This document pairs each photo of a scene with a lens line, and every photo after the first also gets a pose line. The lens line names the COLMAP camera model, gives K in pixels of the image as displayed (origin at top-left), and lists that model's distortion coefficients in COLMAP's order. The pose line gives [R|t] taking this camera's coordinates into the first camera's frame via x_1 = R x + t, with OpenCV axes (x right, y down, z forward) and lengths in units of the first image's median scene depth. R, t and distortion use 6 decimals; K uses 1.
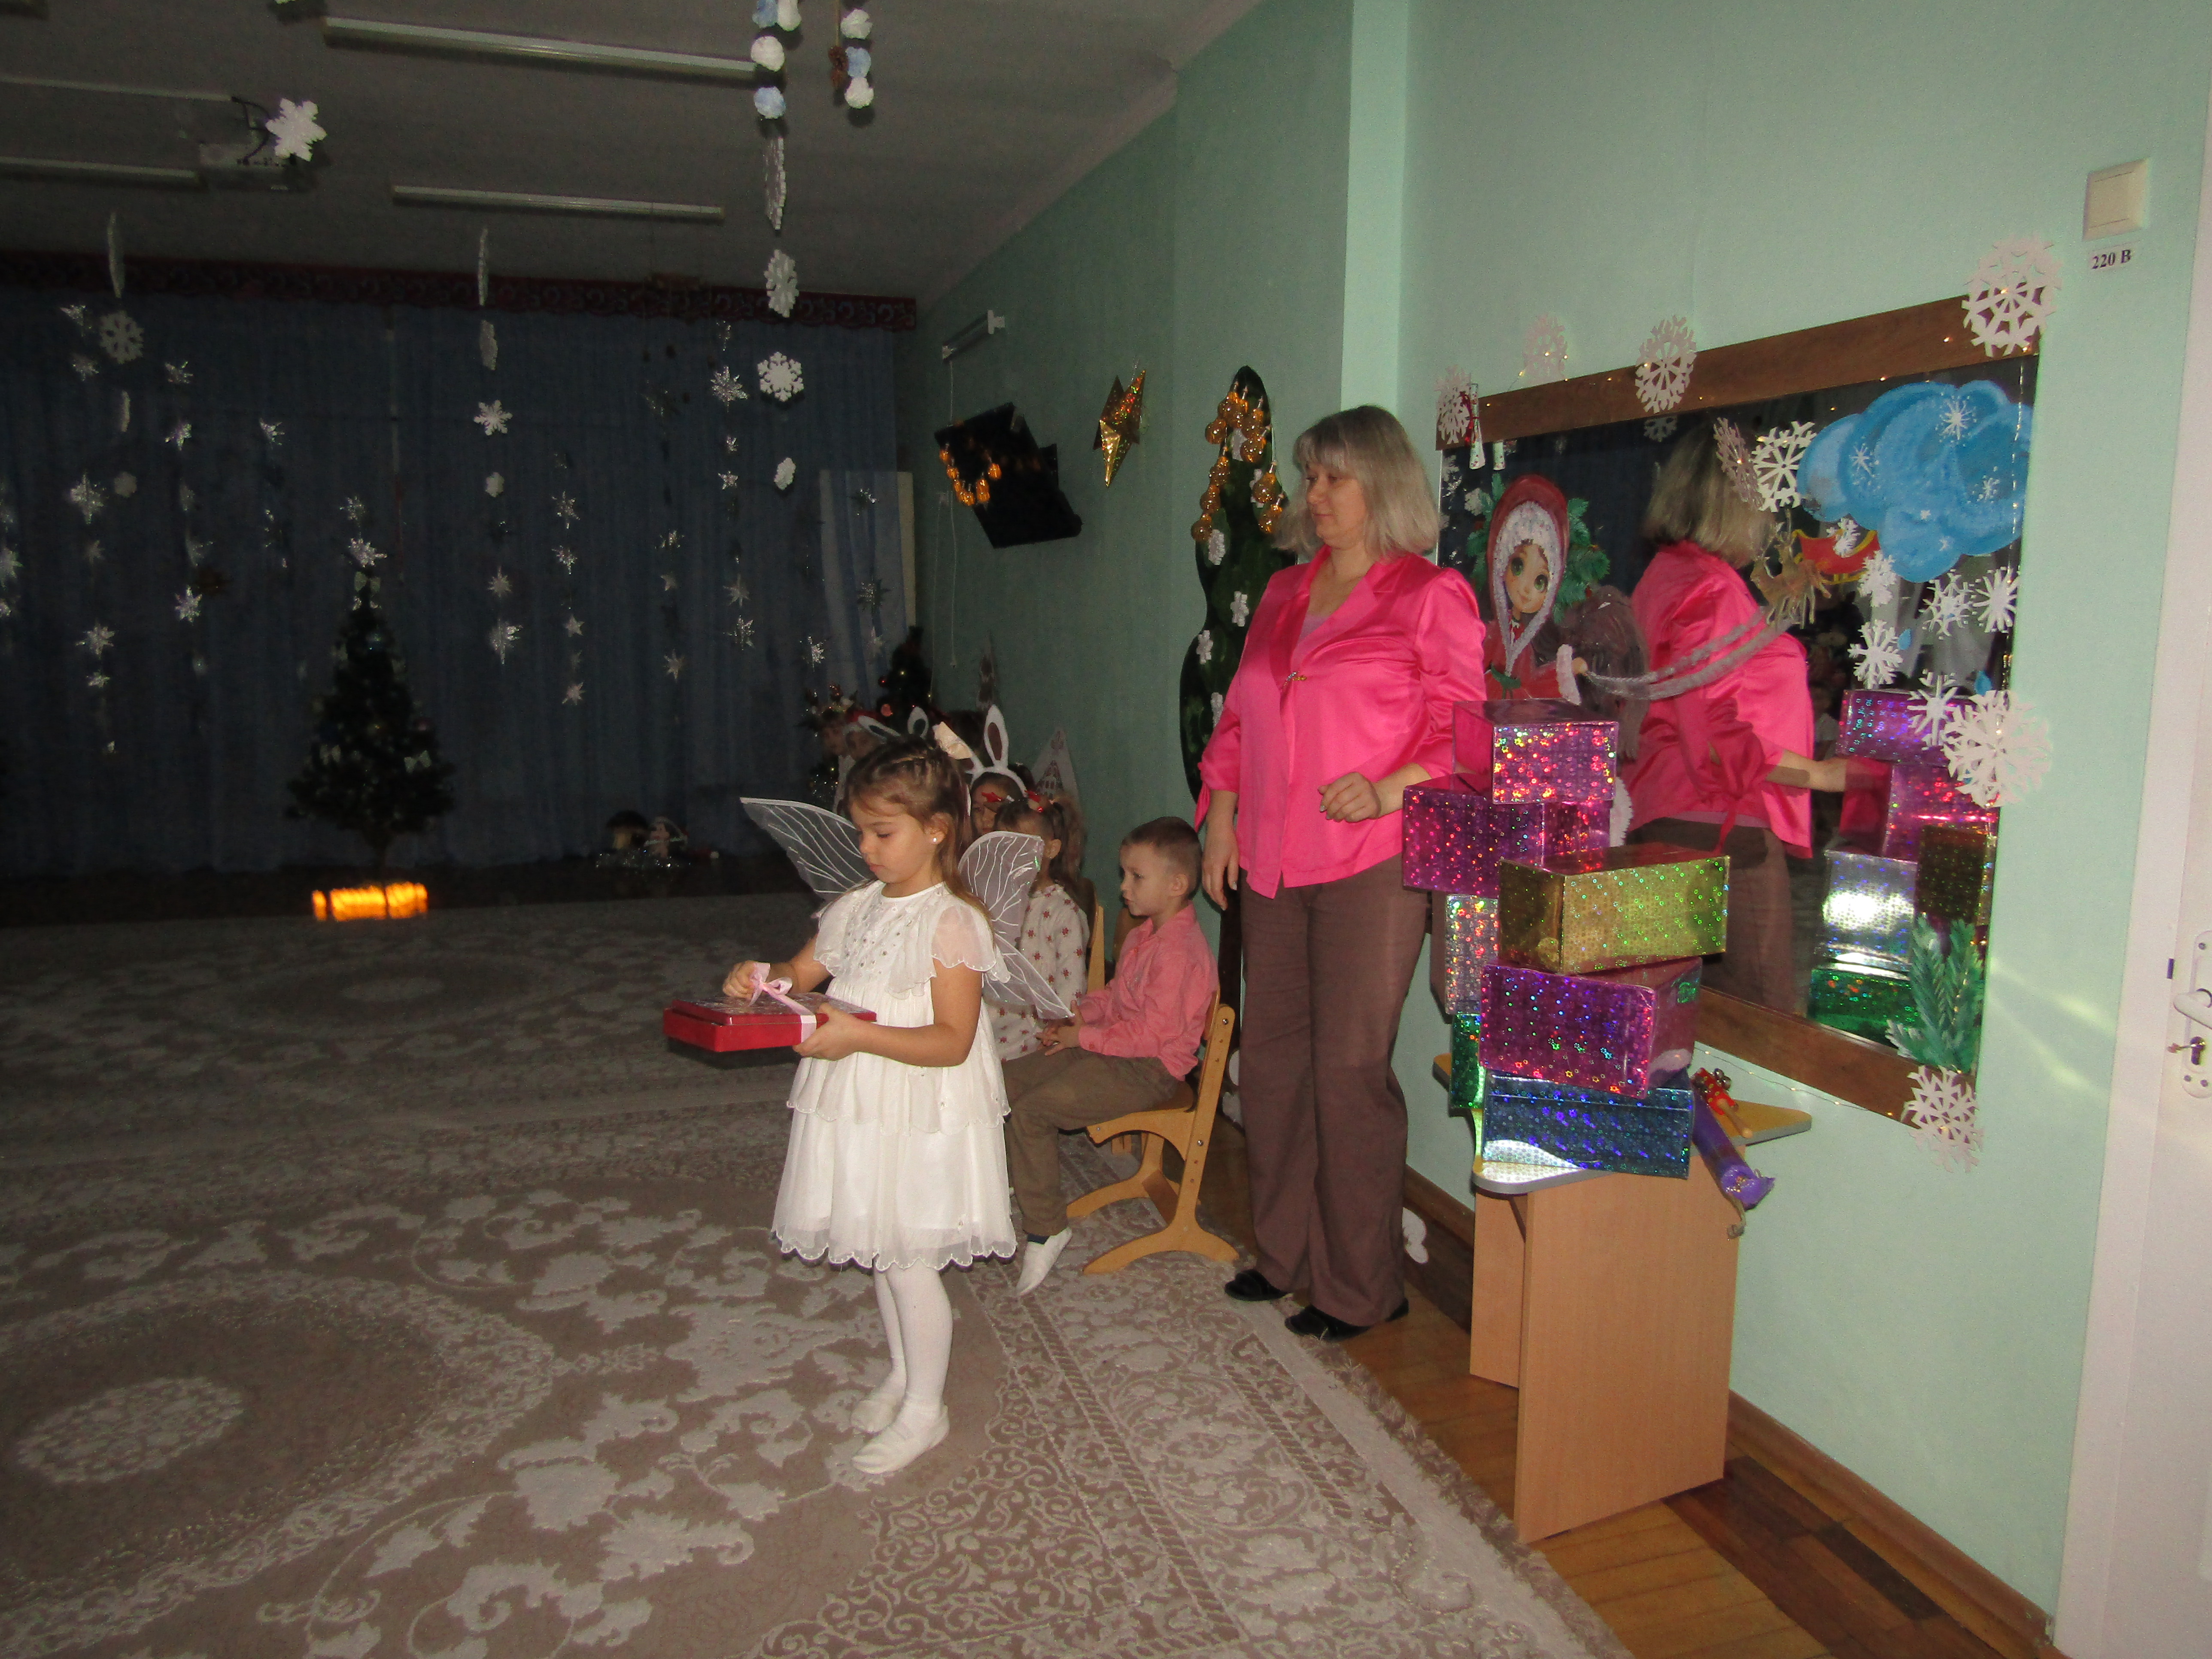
lens RADIAL K [[1576.5, 0, 1113.8], [0, 1576.5, 827.0], [0, 0, 1]] dist [-0.010205, -0.004200]
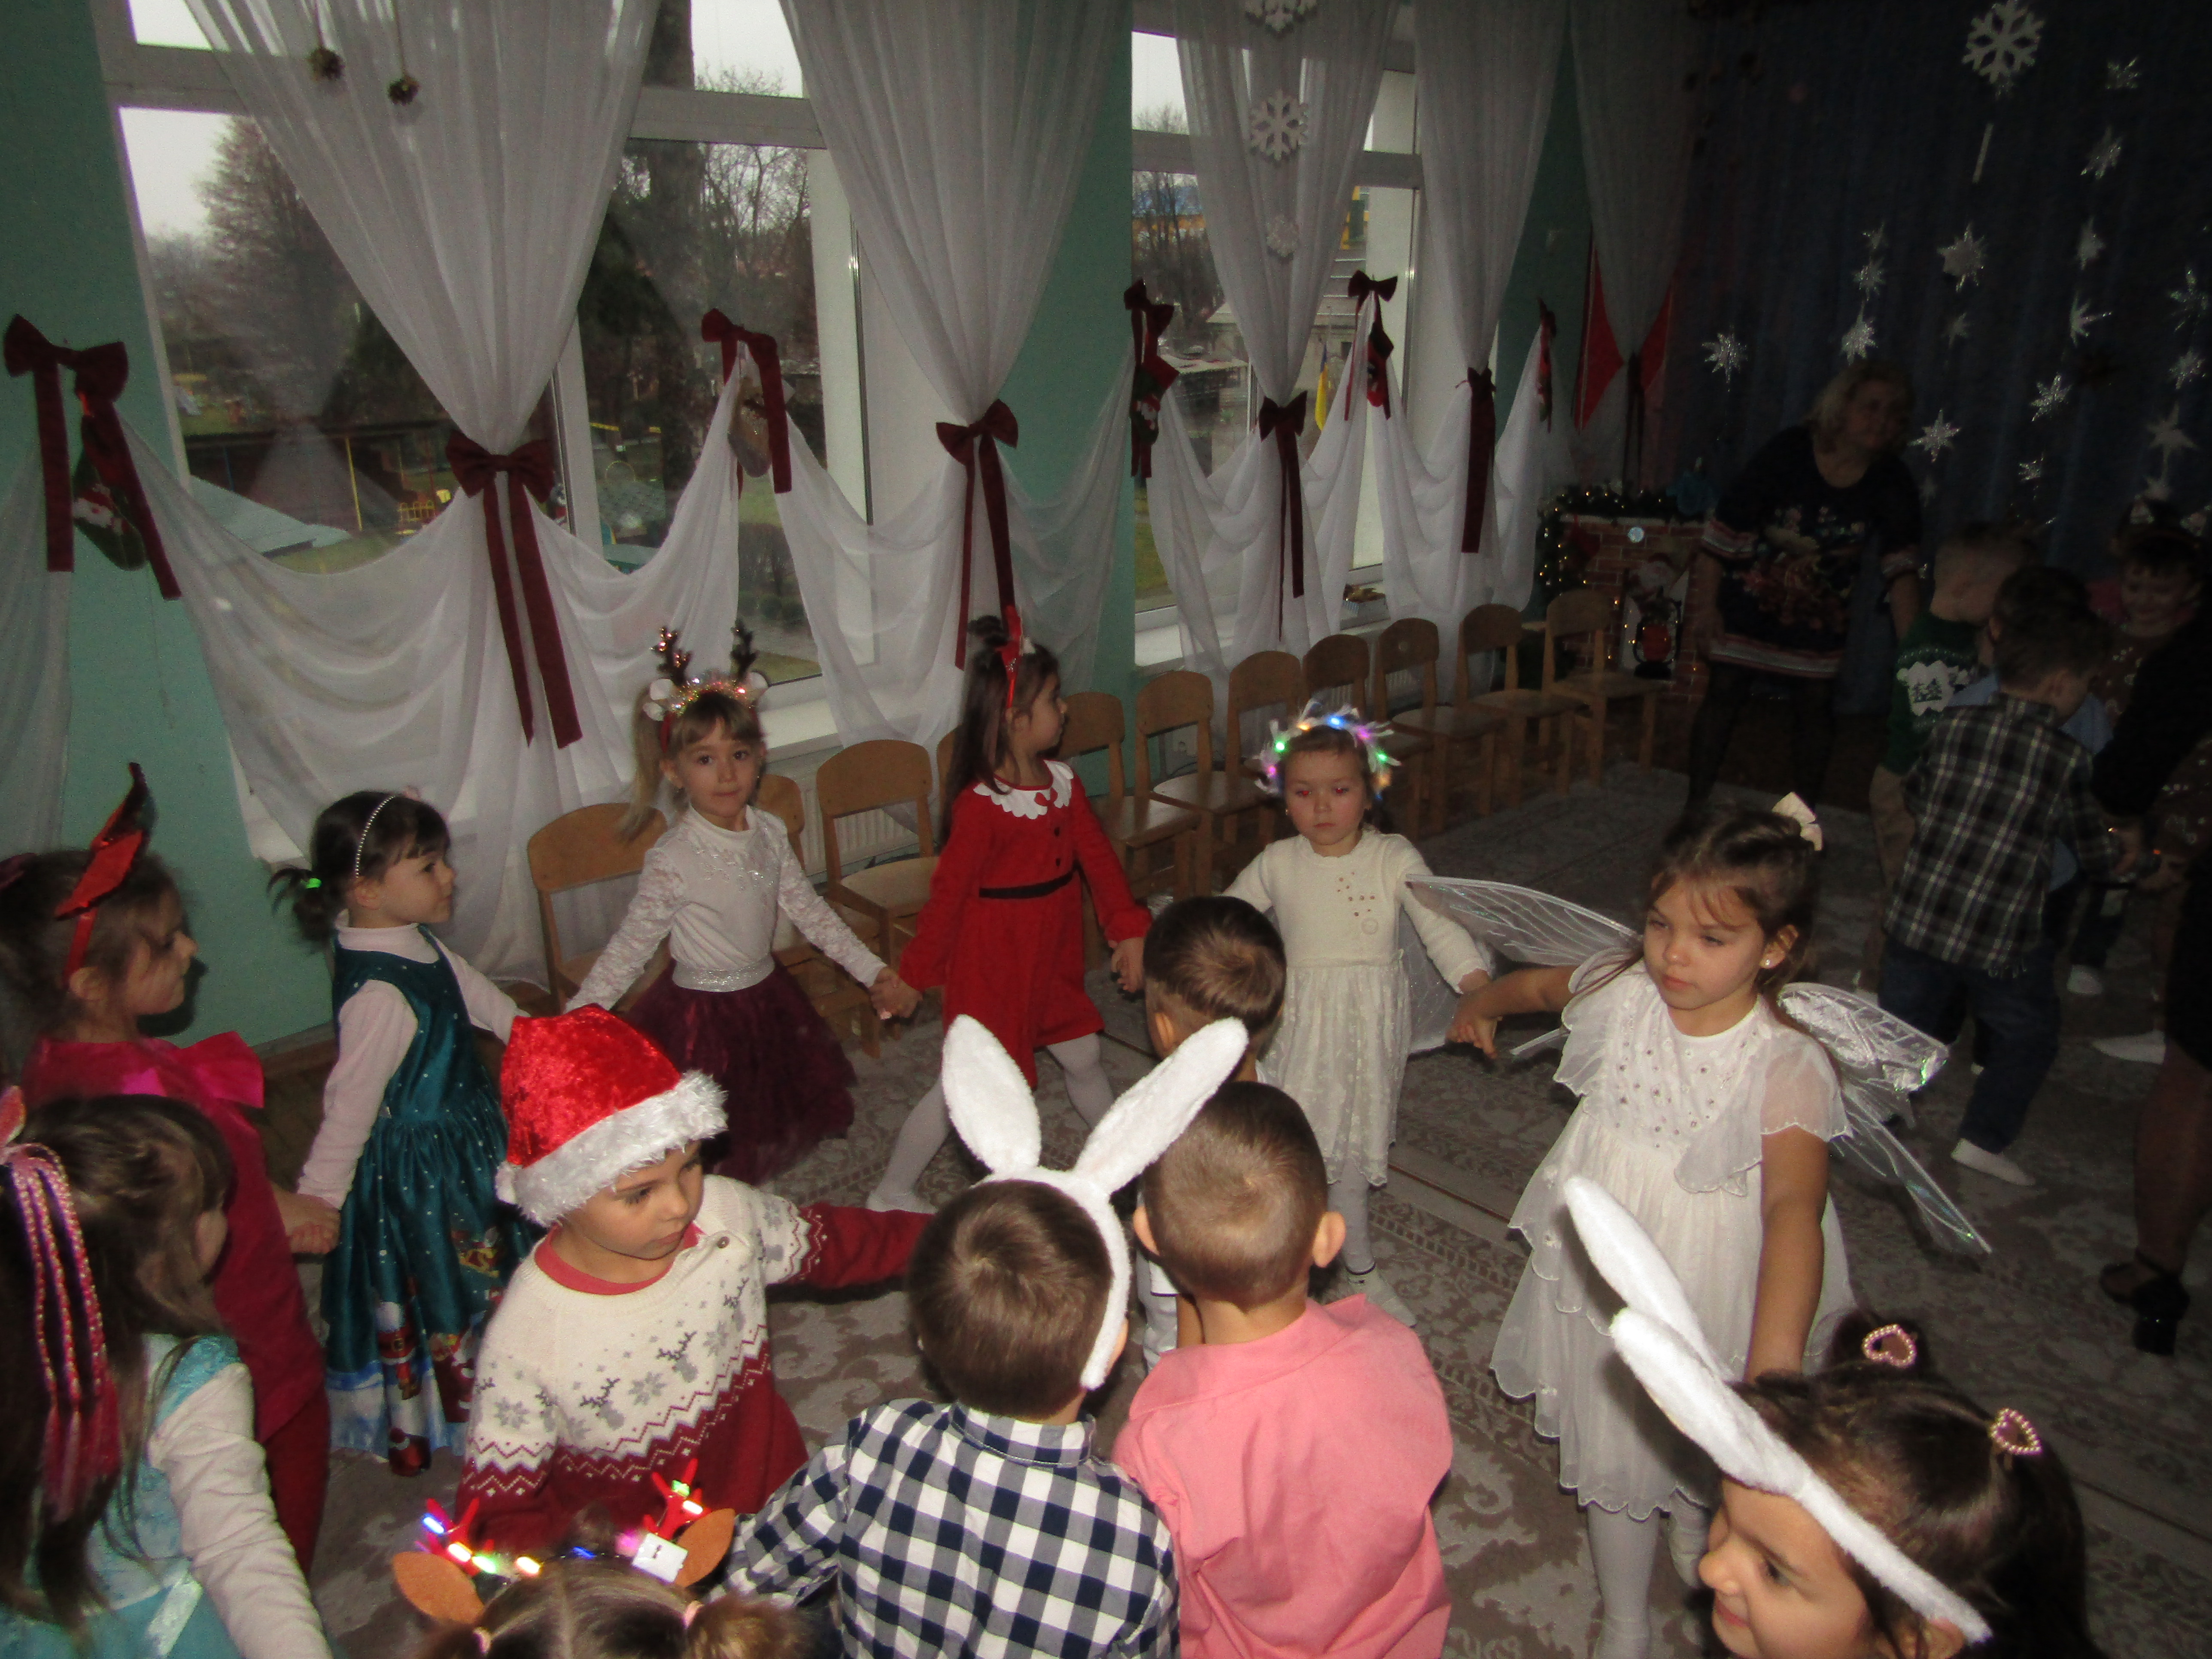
lens RADIAL K [[1575.0, 0, 1106.0], [0, 1575.0, 829.5], [0, 0, 1]] dist [-0.008848, -0.001799]
pose [[0.427425, 0.281709, -0.859039, -0.118120], [-0.117993, 0.959466, 0.255934, -0.127195], [0.896318, -0.008032, 0.443340, 0.389641]]
